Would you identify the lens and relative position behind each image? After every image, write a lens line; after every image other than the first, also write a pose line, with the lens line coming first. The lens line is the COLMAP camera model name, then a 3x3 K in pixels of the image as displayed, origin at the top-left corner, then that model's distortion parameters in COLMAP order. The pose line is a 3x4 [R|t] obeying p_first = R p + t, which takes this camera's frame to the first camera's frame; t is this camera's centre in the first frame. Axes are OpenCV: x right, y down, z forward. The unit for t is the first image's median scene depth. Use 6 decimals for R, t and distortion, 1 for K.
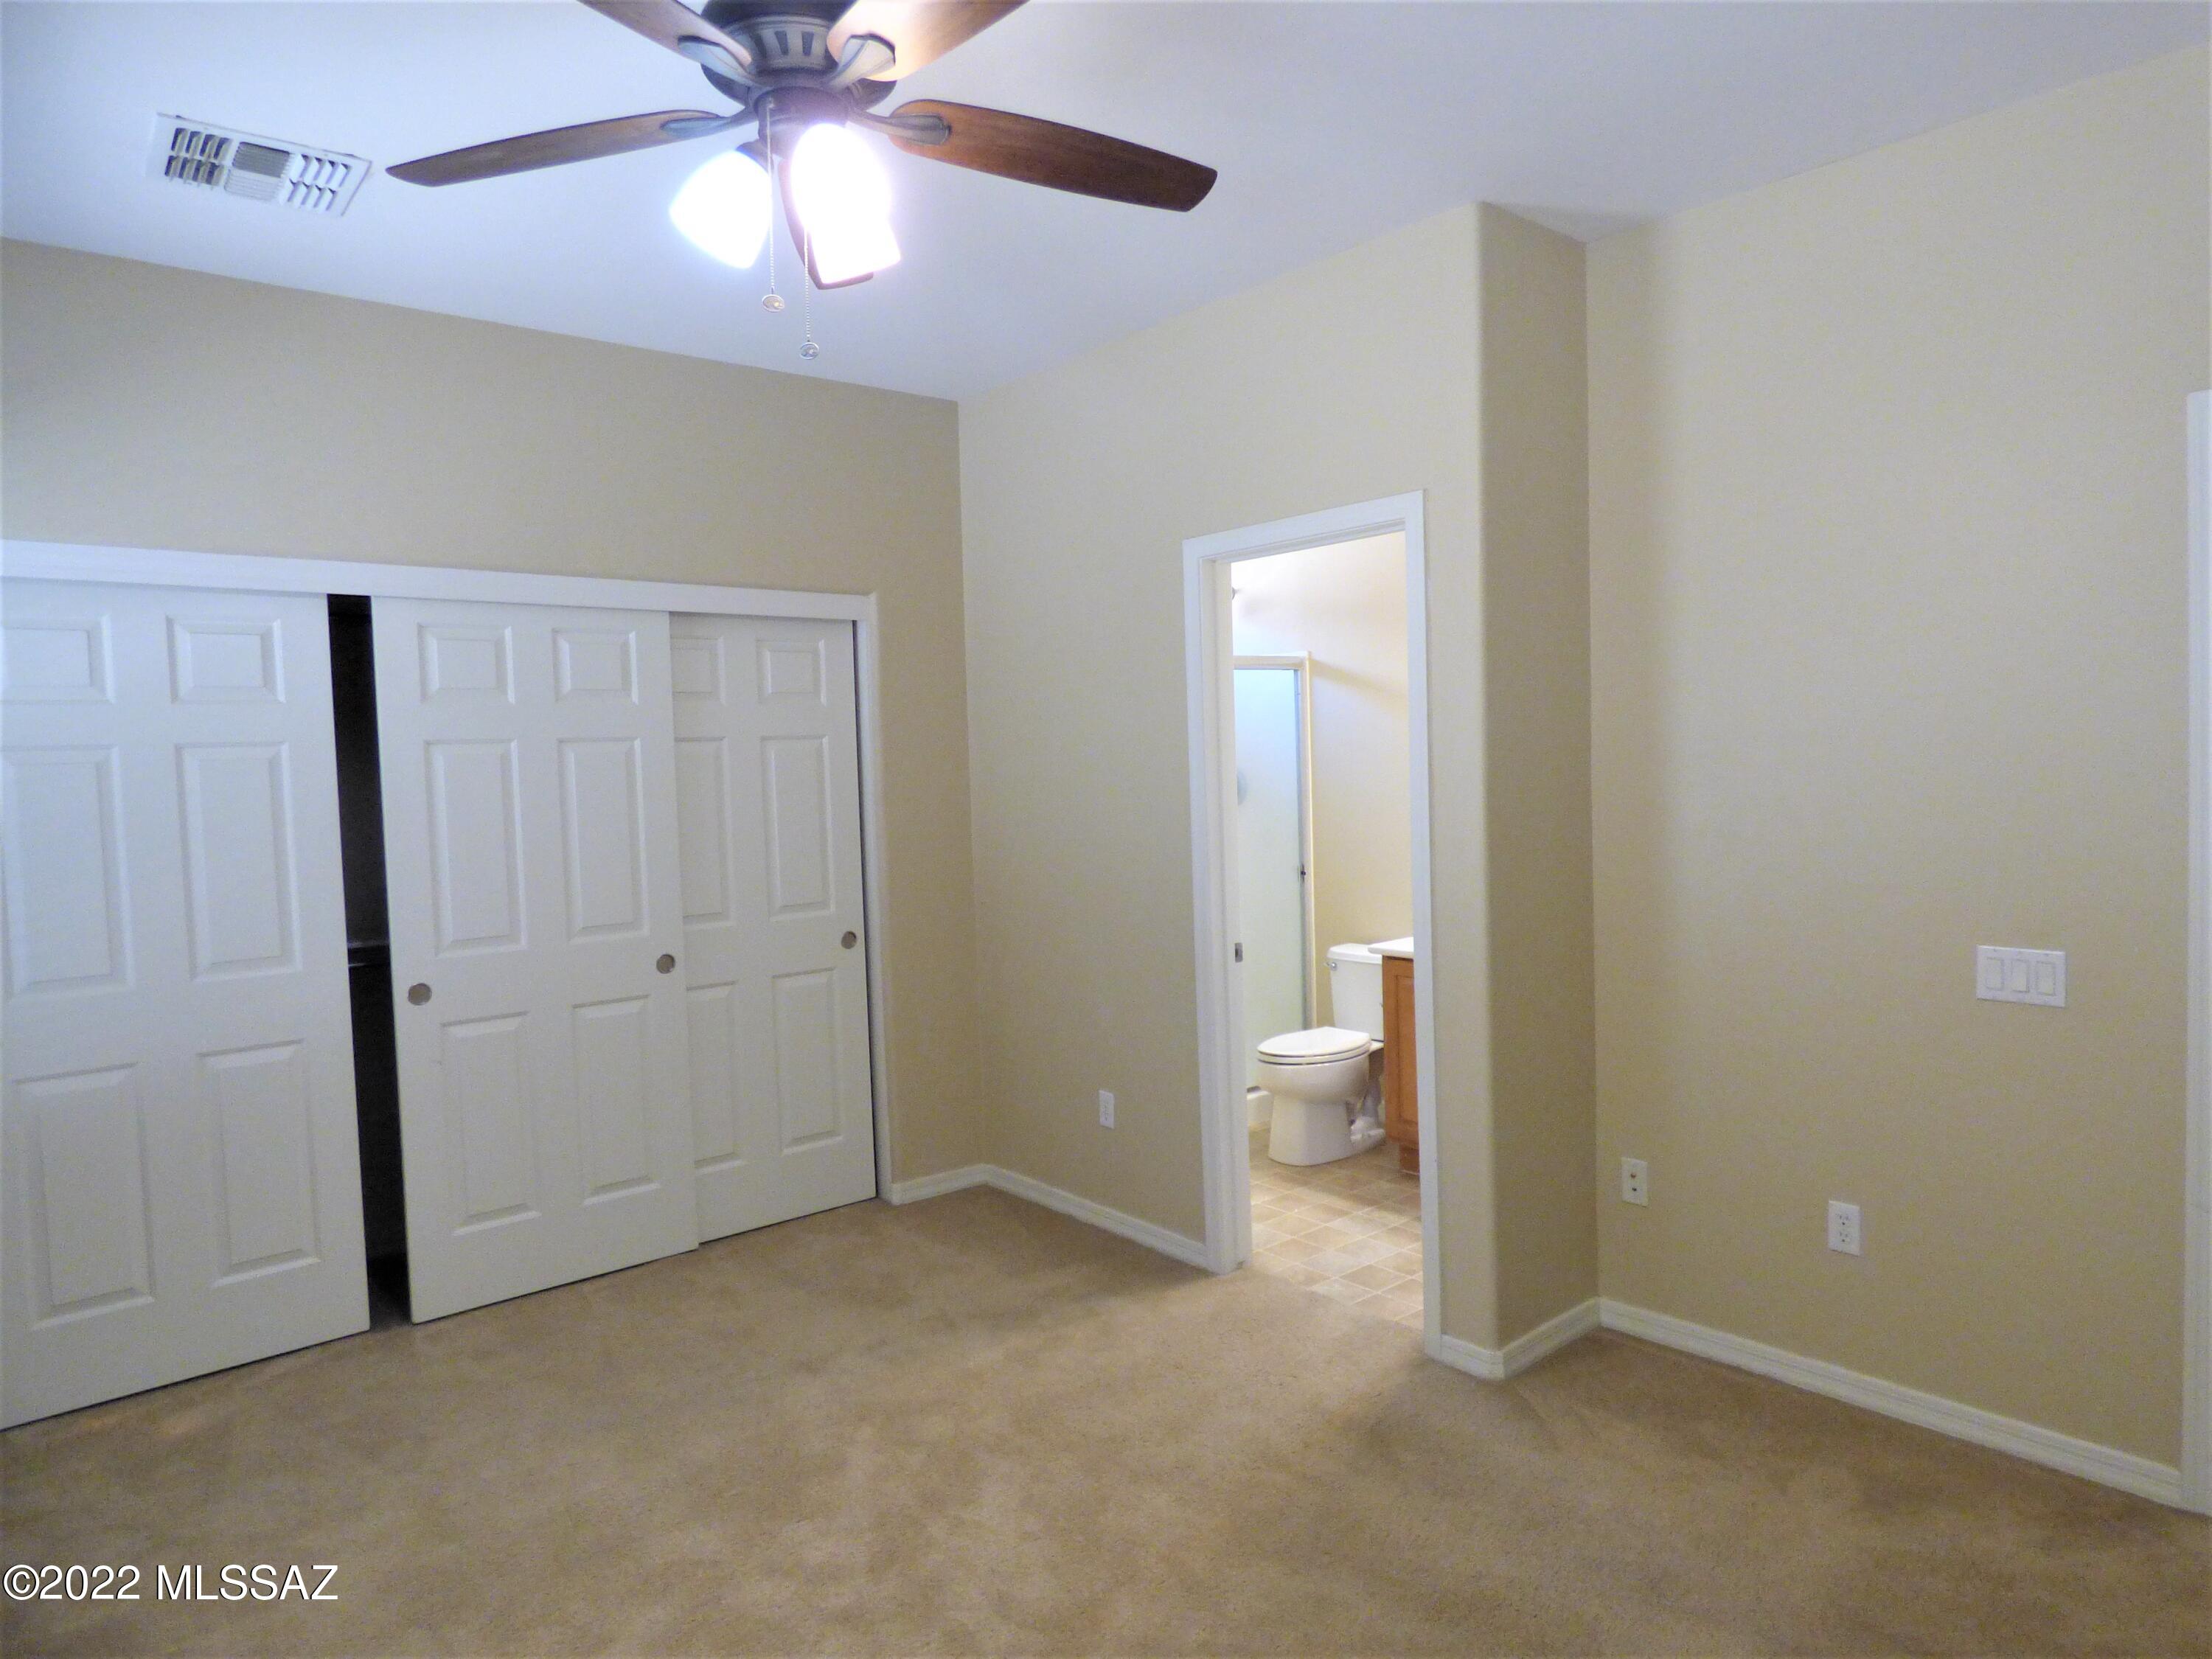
lens RADIAL K [[1334.8, 0, 1111.5], [0, 1334.8, 822.4], [0, 0, 1]] dist [0.002800, 0.000791]
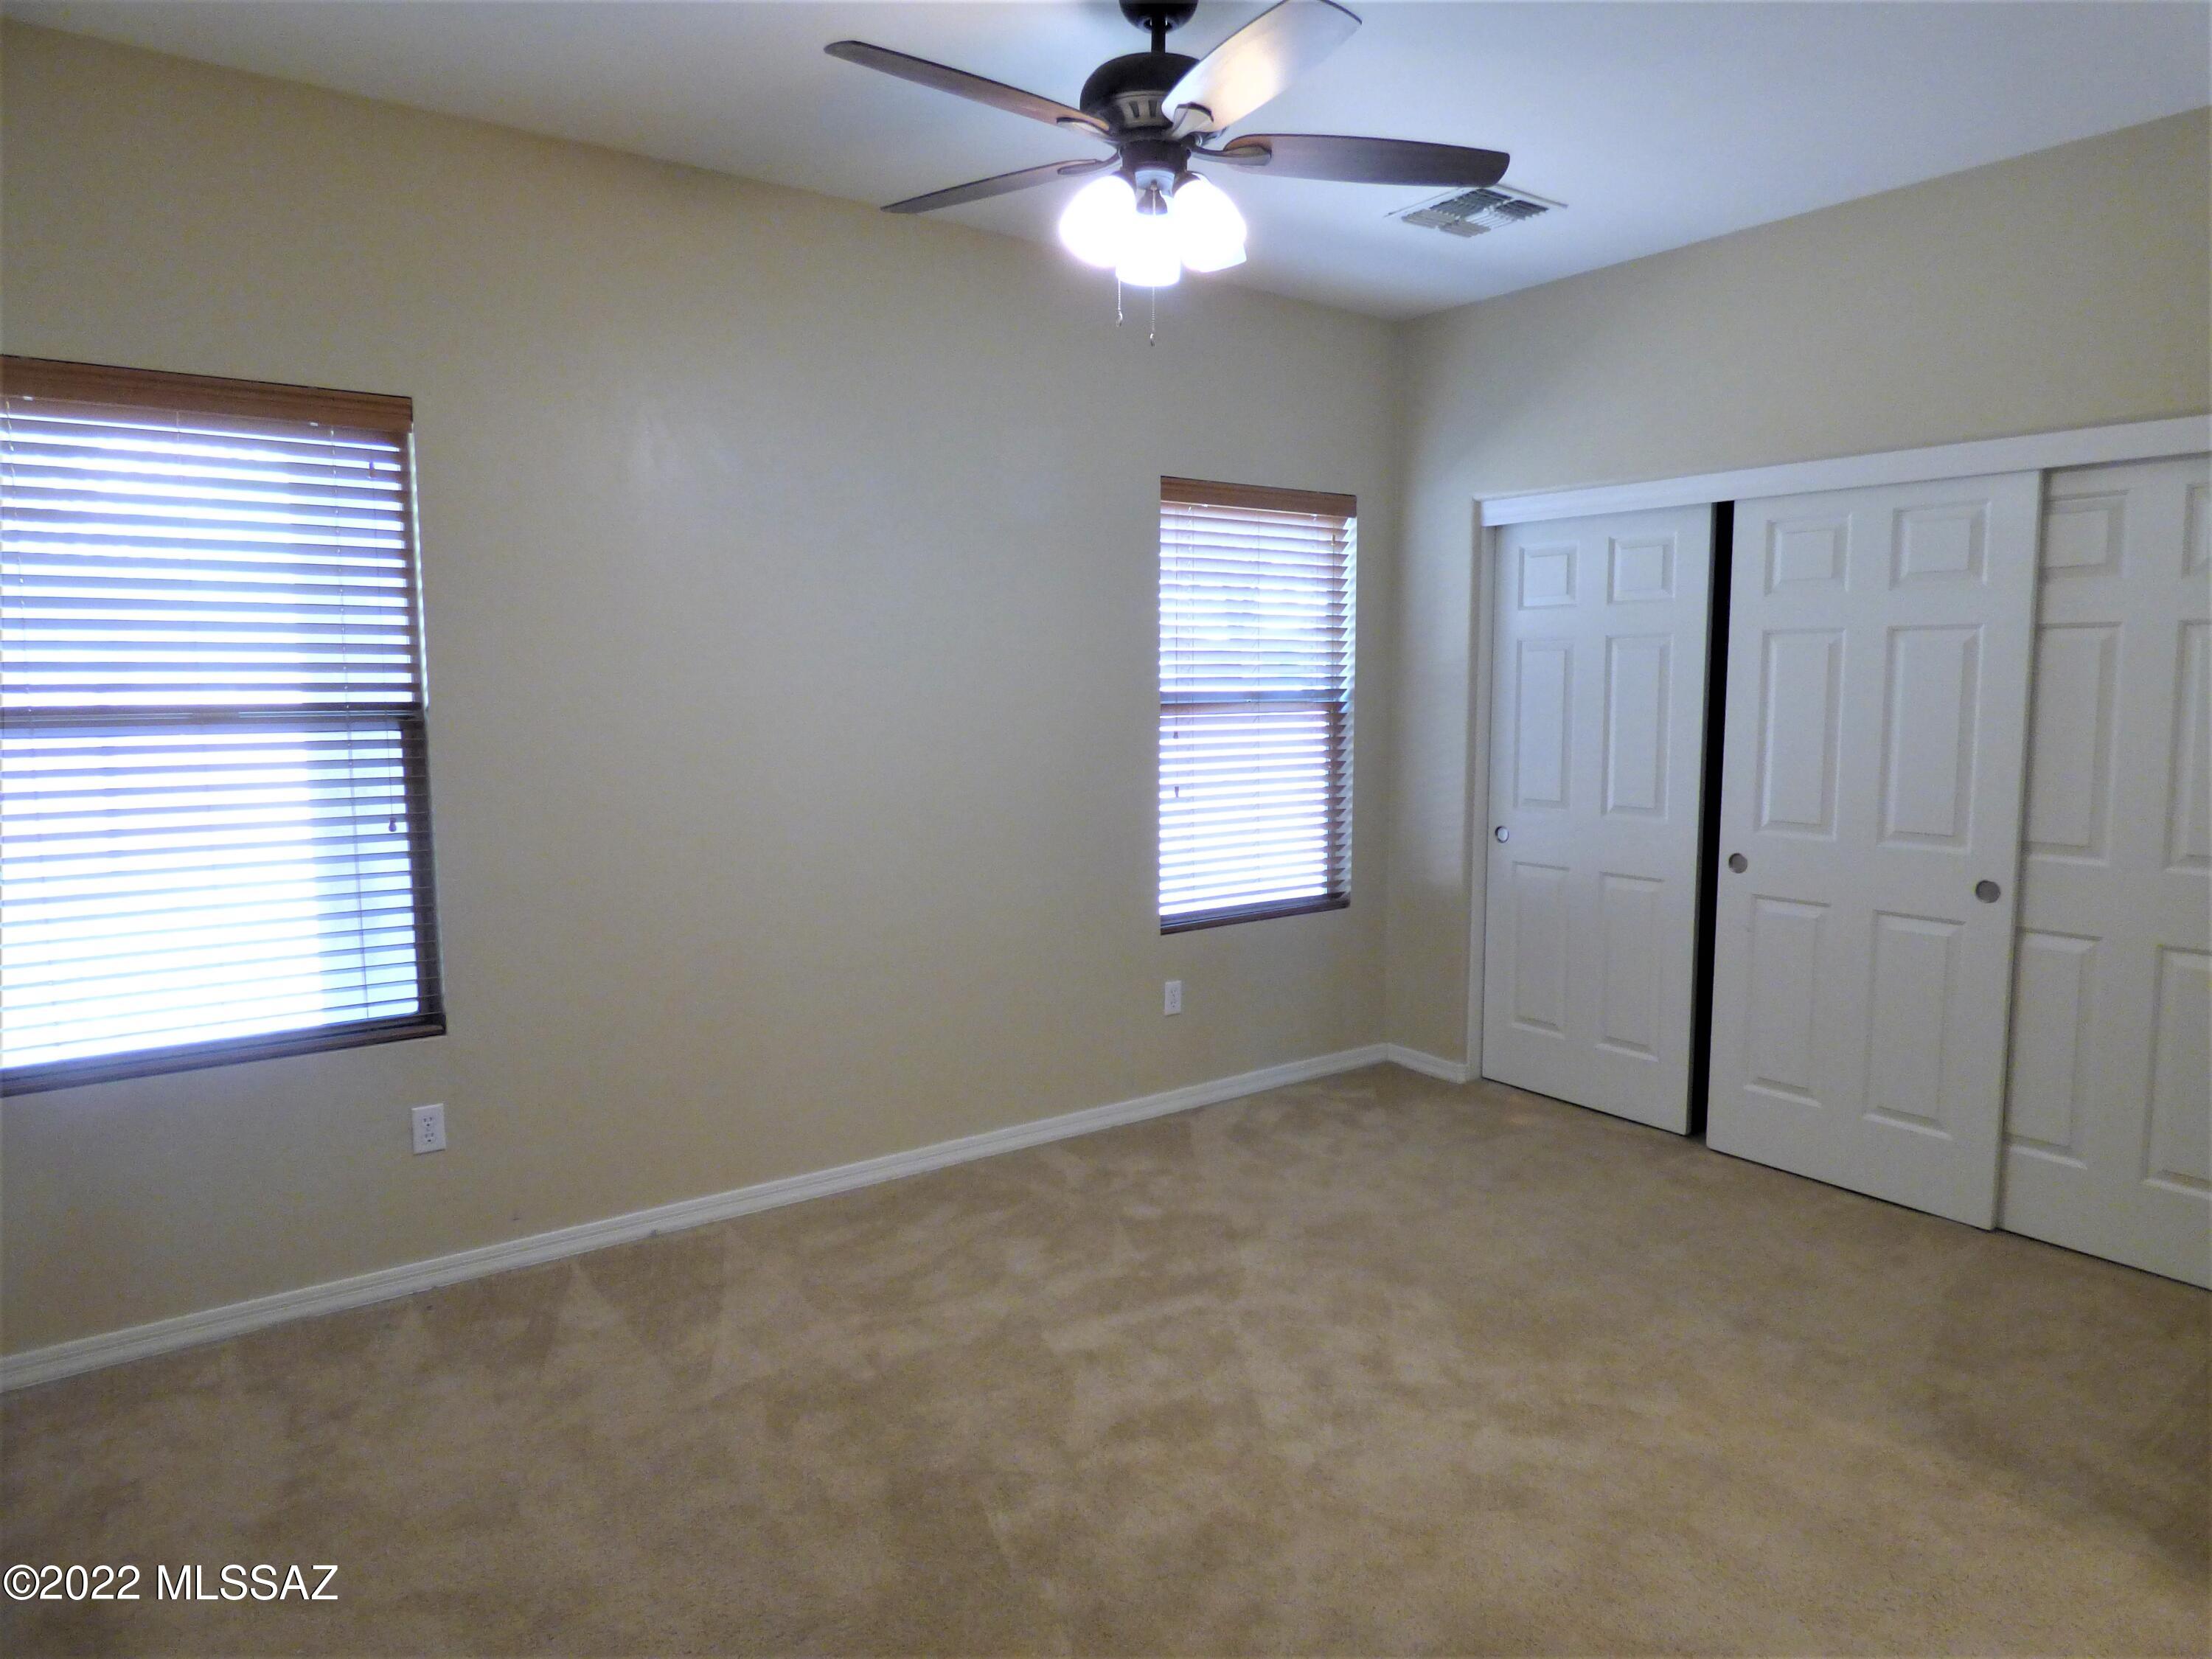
lens RADIAL K [[1364.5, 0, 1126.4], [0, 1364.5, 812.1], [0, 0, 1]] dist [-0.015383, -0.001914]
pose [[-0.072356, 0.132631, -0.988521, 0.617767], [-0.036429, 0.990106, 0.135510, -0.046366], [0.996713, 0.045816, -0.066809, 0.566803]]
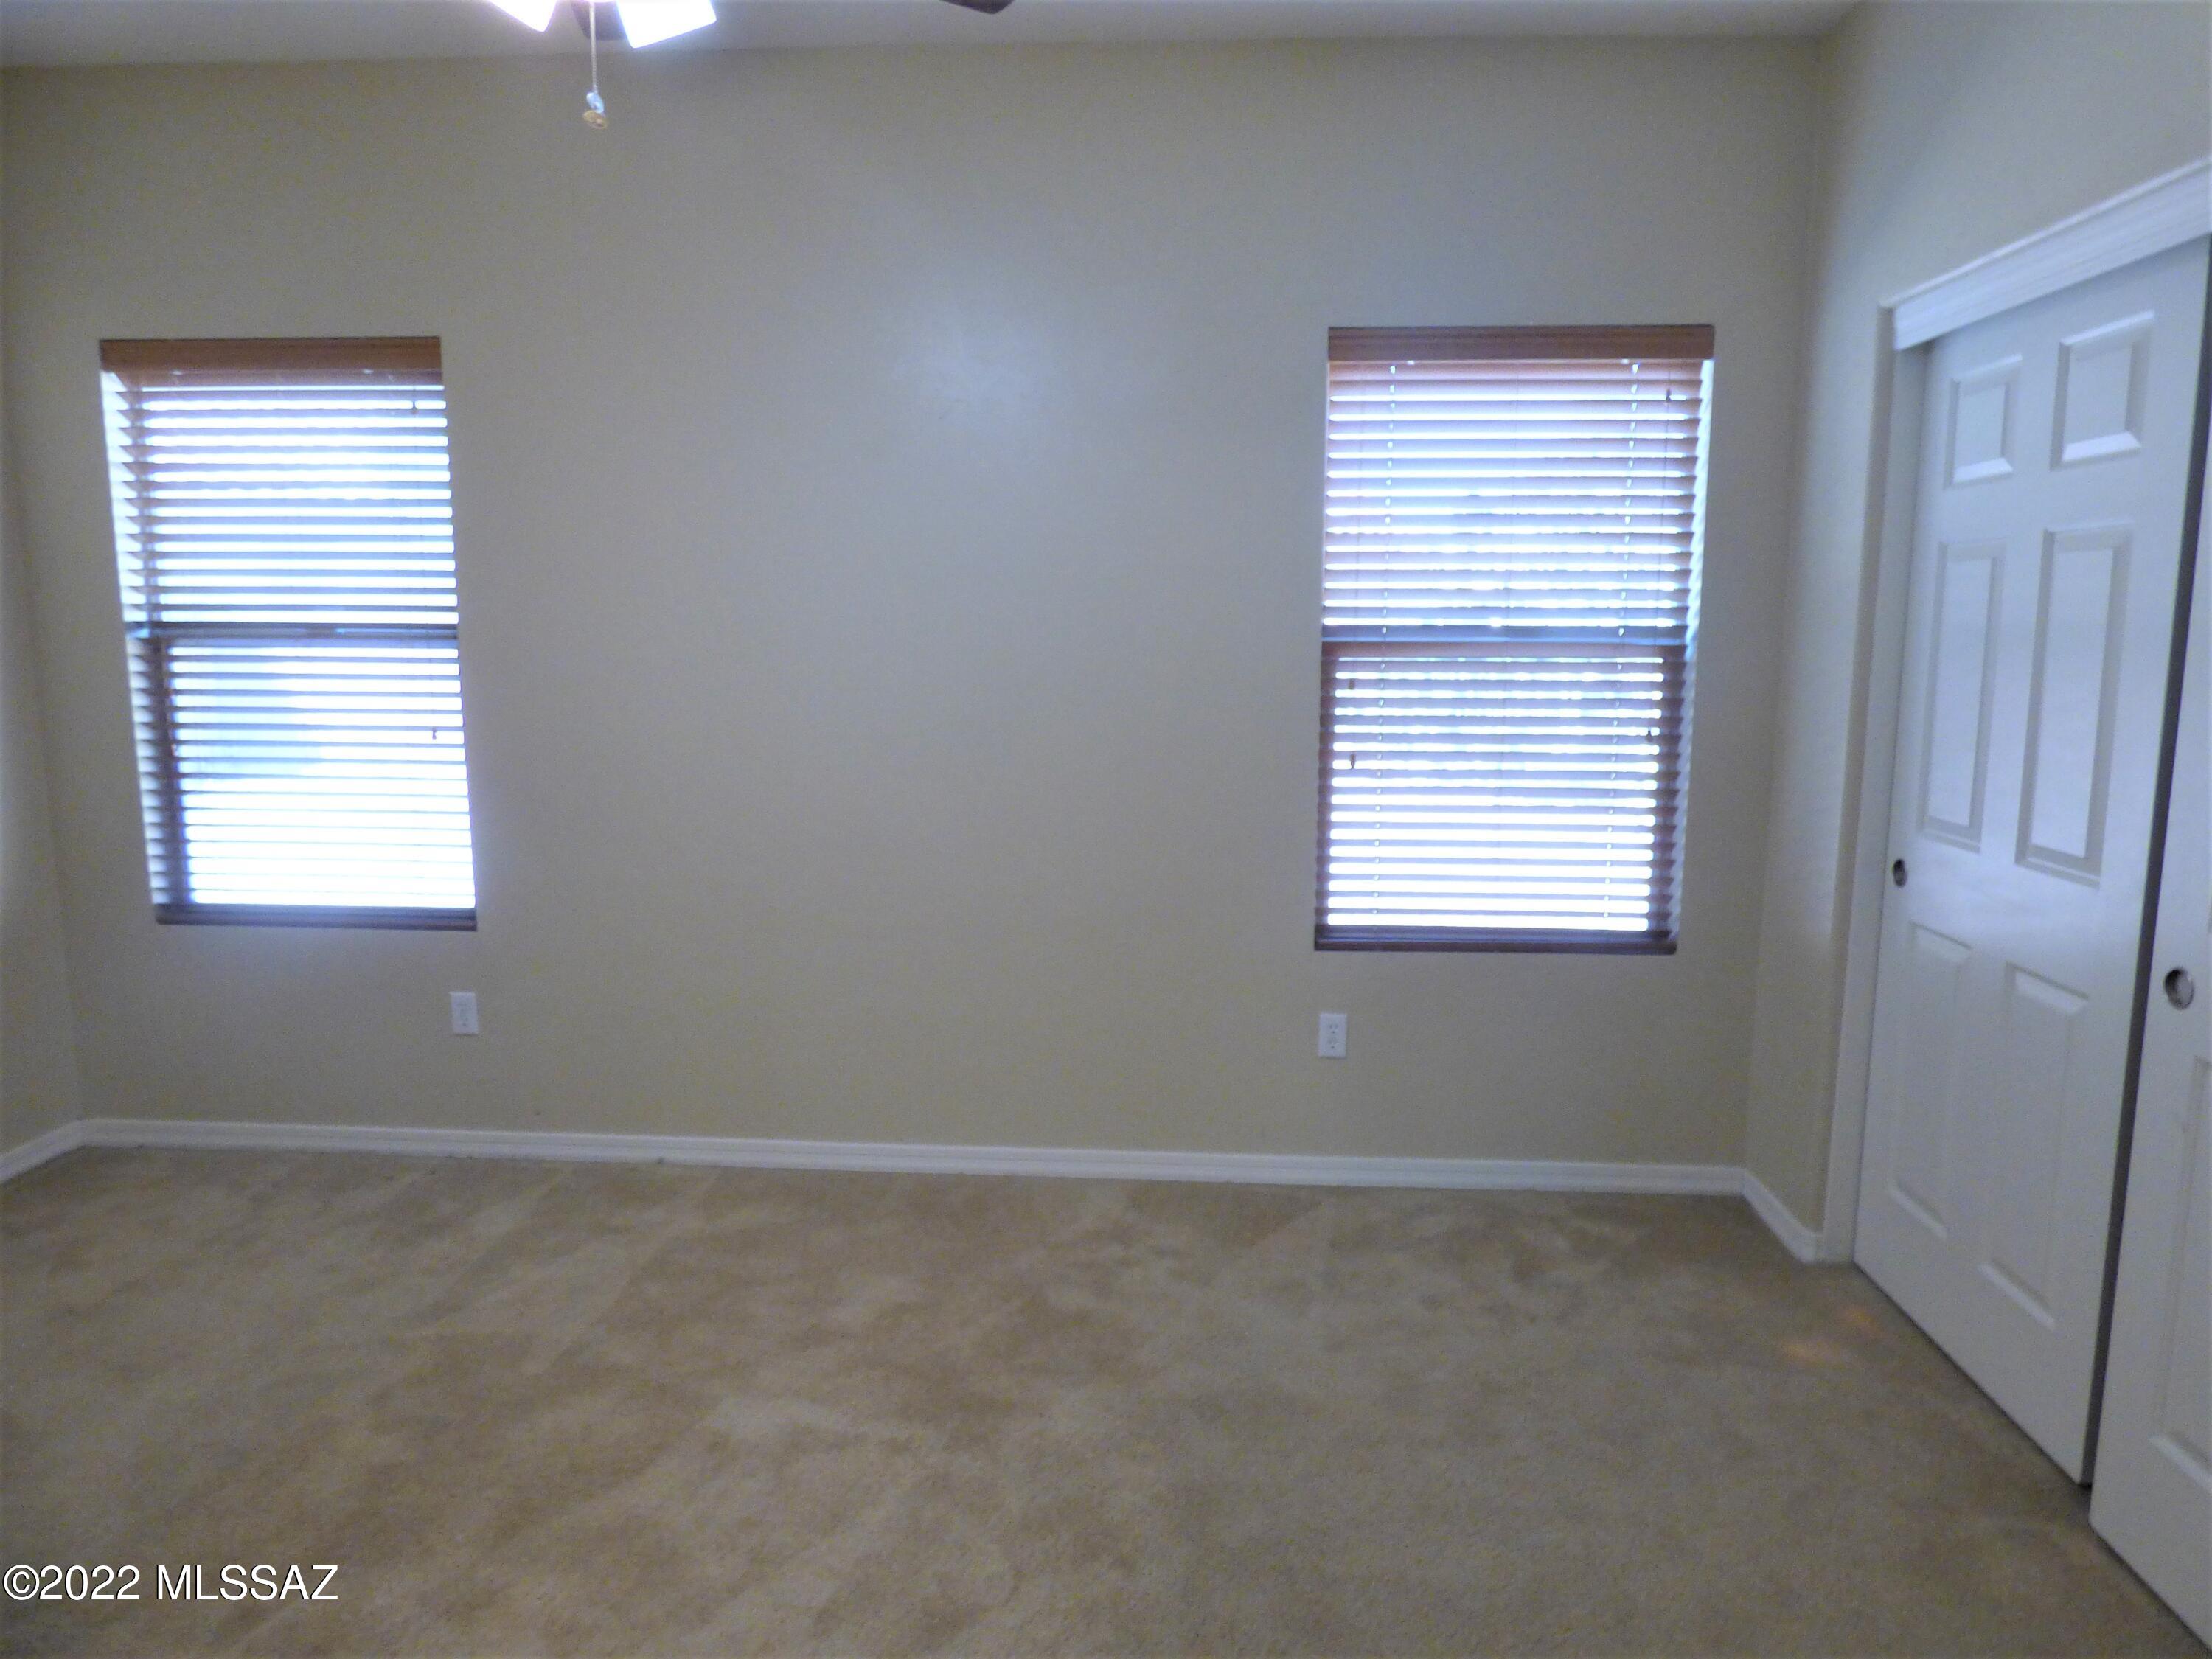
lens RADIAL K [[1364.5, 0, 1126.4], [0, 1364.5, 812.1], [0, 0, 1]] dist [-0.015383, -0.001914]
pose [[-0.693731, 0.128178, -0.708737, 0.144652], [-0.010999, 0.982036, 0.188370, -0.035421], [0.720151, 0.138473, -0.679859, 1.046896]]
